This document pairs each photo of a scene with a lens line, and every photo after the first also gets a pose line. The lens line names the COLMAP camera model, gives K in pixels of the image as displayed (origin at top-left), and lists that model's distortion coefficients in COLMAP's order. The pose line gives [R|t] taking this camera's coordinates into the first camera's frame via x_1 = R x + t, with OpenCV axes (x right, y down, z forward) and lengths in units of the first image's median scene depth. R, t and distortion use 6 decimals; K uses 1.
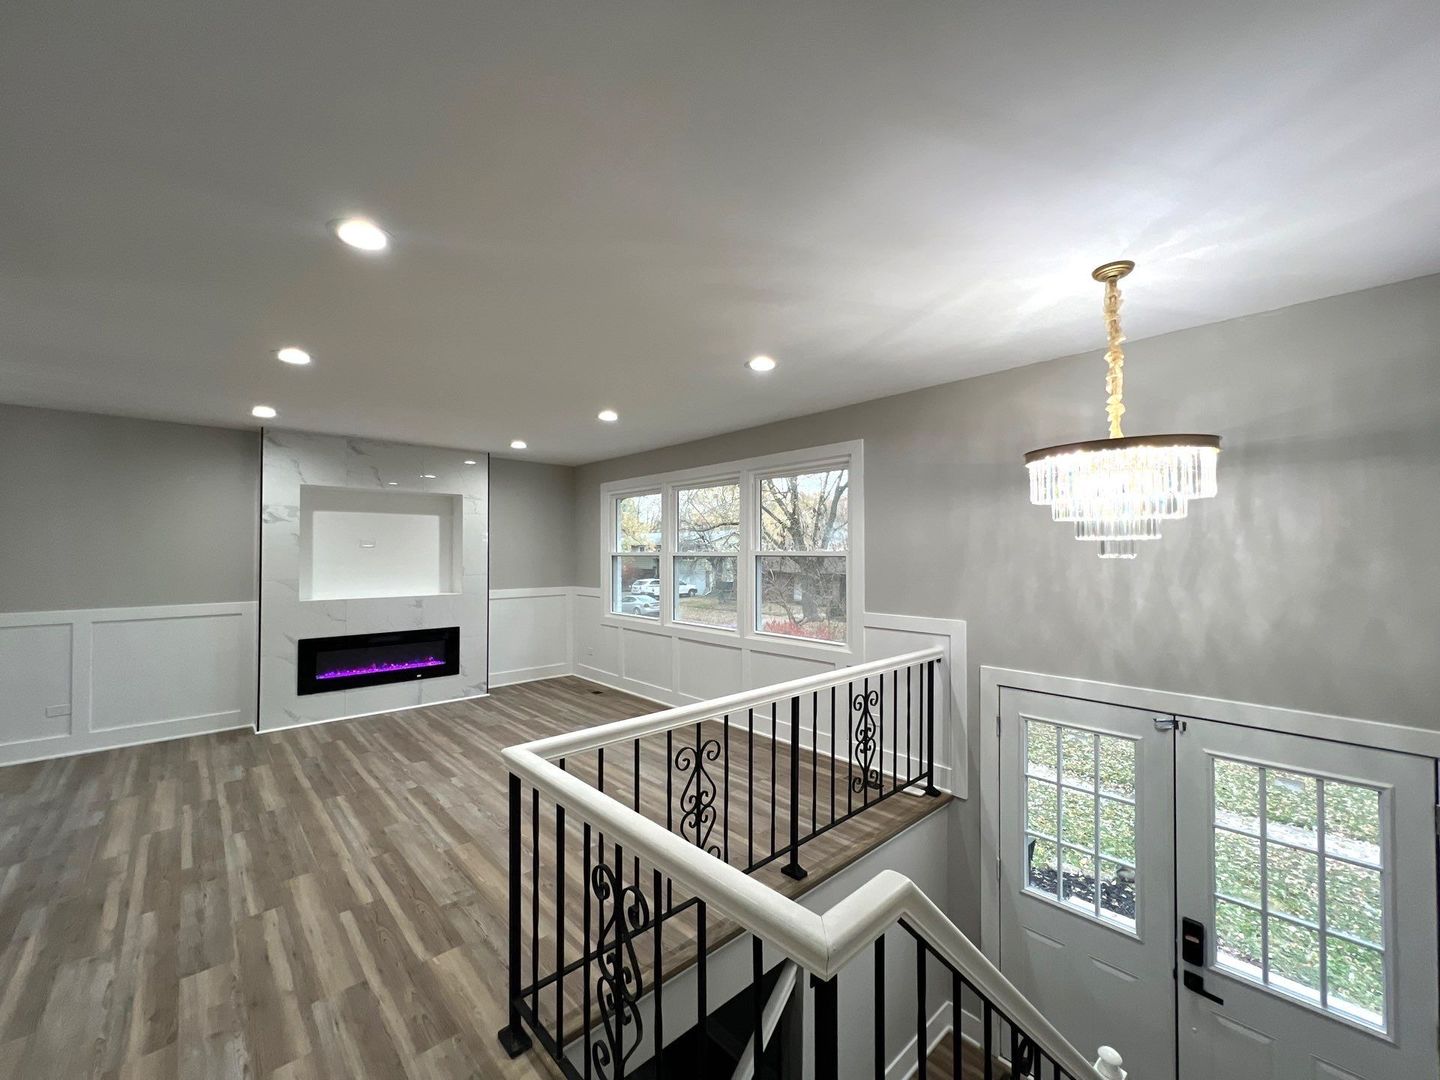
lens RADIAL K [[573.9, 0, 722.4], [0, 573.9, 543.5], [0, 0, 1]] dist [-0.001224, 0.000211]
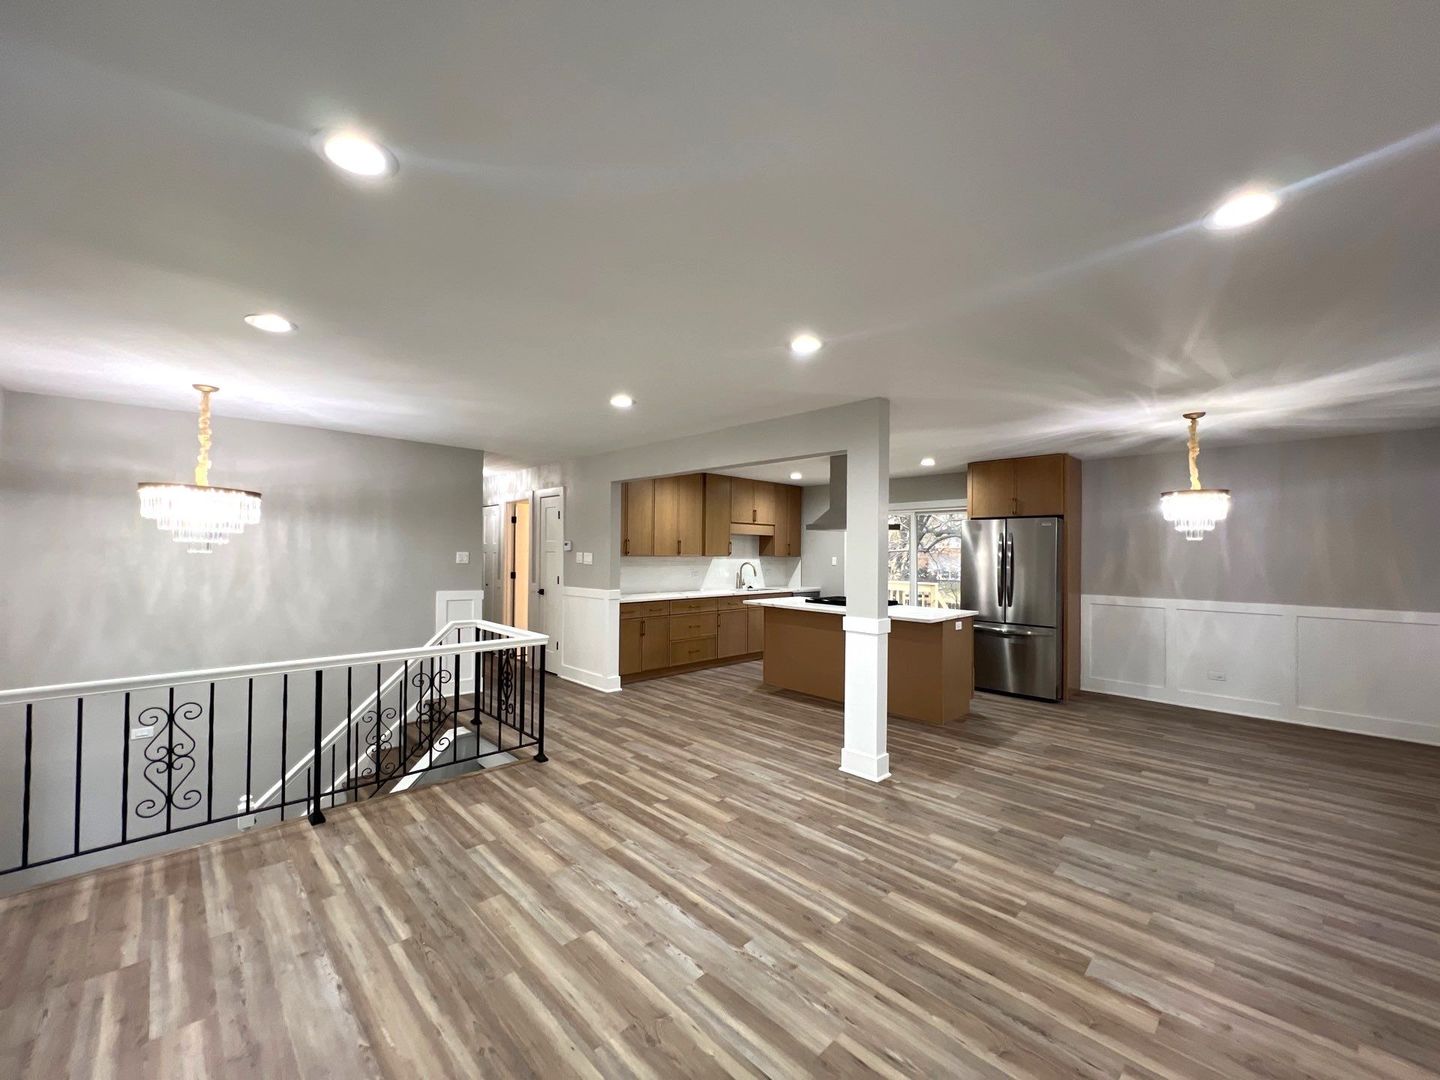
lens RADIAL K [[573.9, 0, 722.4], [0, 573.9, 543.5], [0, 0, 1]] dist [-0.001224, 0.000211]
pose [[-0.999680, -0.007099, -0.024270, -0.579347], [-0.006405, 0.999572, -0.028552, 0.025796], [0.024462, -0.028387, -0.999298, 1.885414]]
